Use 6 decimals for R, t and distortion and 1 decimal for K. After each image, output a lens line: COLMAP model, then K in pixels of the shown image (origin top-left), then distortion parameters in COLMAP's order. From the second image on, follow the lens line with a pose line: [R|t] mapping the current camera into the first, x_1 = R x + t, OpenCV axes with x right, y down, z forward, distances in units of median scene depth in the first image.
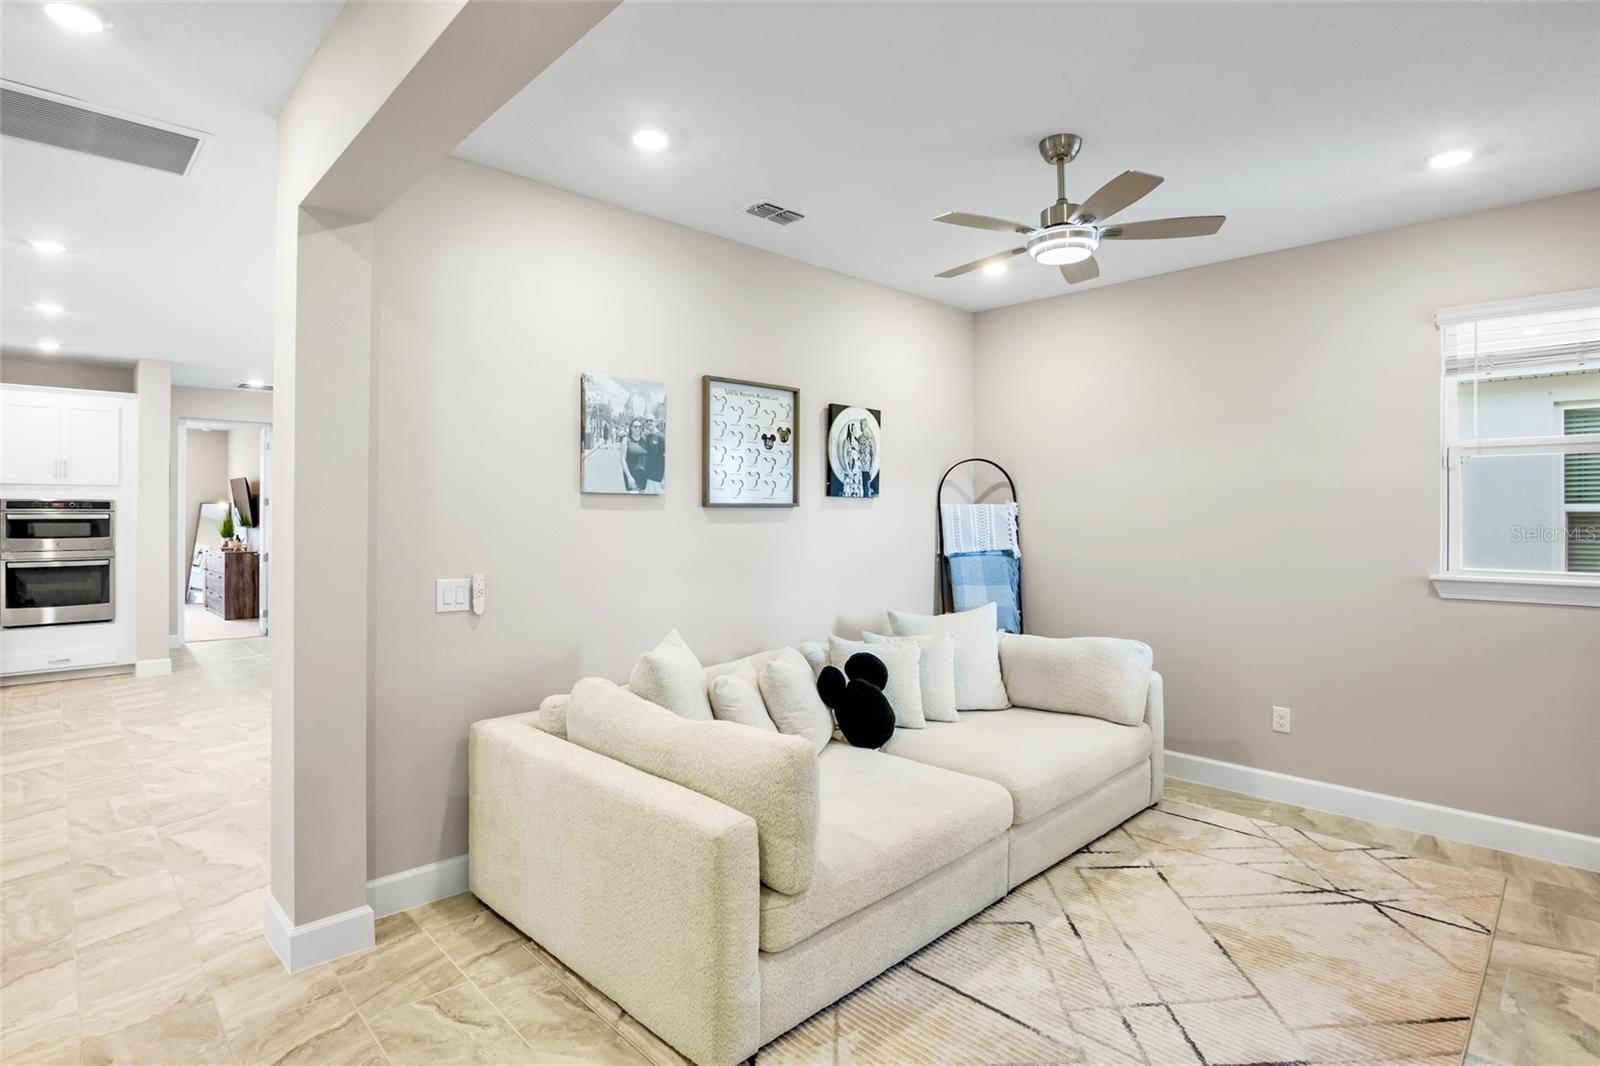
lens RADIAL K [[798.0, 0, 802.6], [0, 798.0, 506.0], [0, 0, 1]] dist [-0.021340, -0.000675]
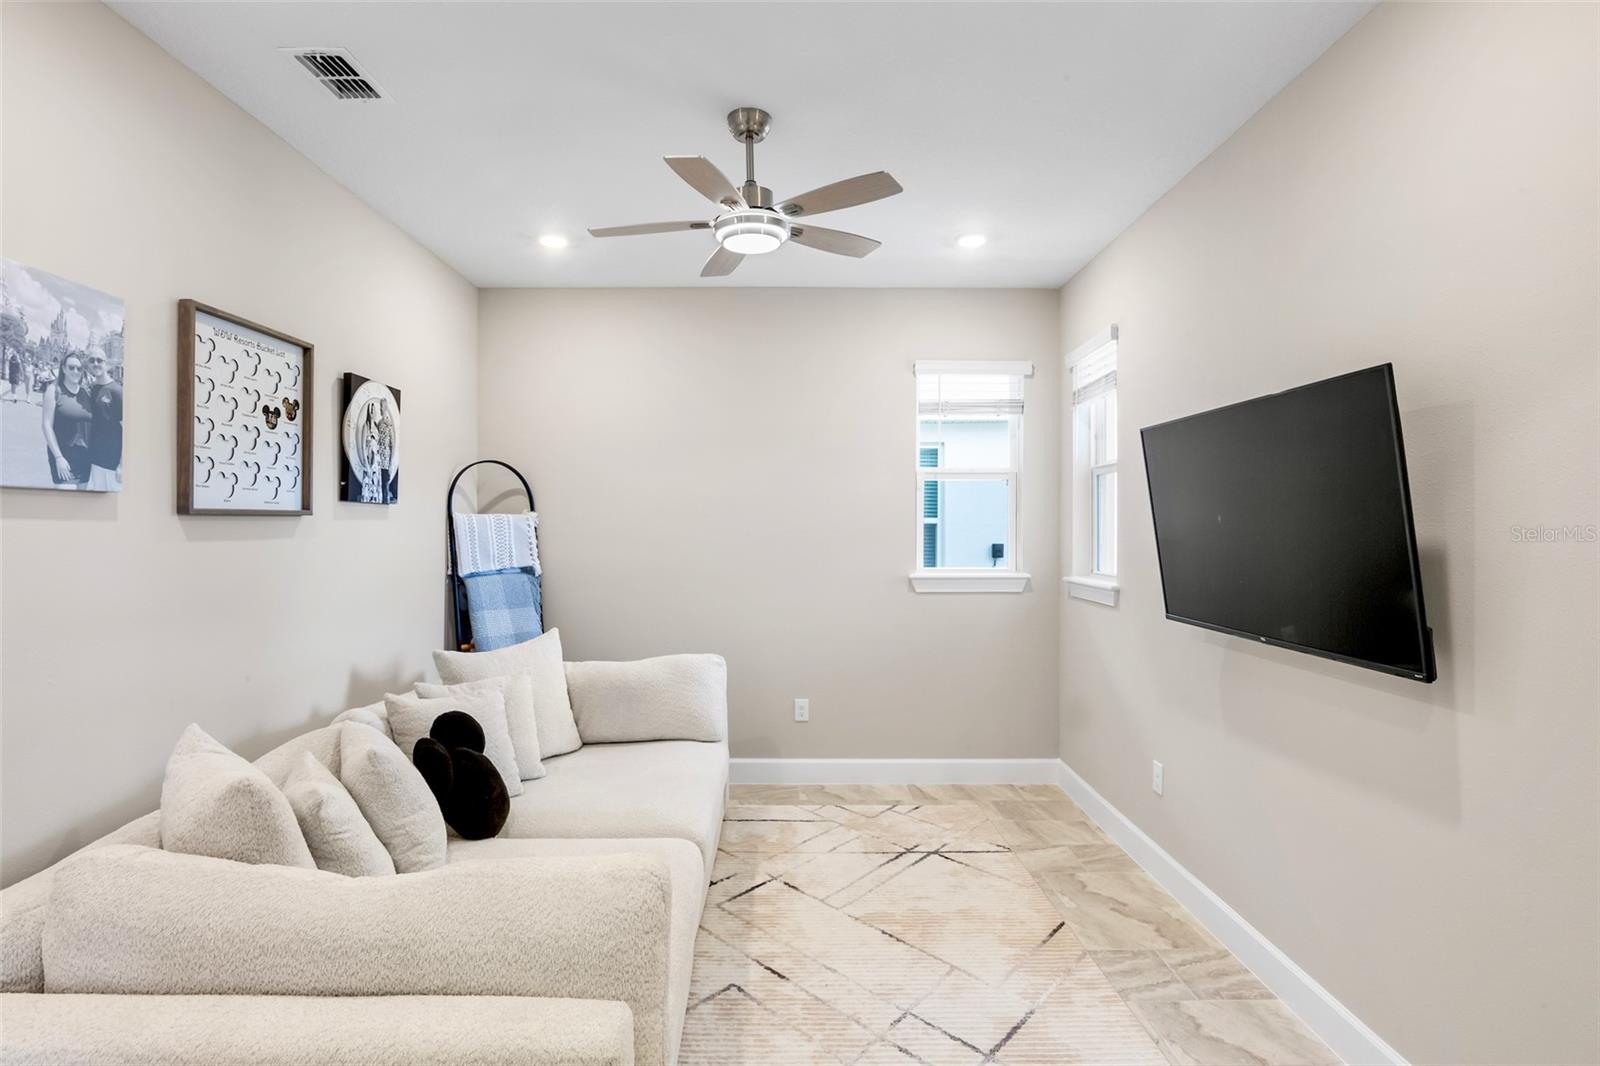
lens RADIAL K [[801.1, 0, 791.1], [0, 801.1, 520.7], [0, 0, 1]] dist [-0.020510, -0.001048]
pose [[0.701815, 0.002468, 0.712355, -0.226270], [-0.005404, 0.999984, 0.001861, 0.002142], [-0.712339, -0.005156, 0.701816, 0.243908]]
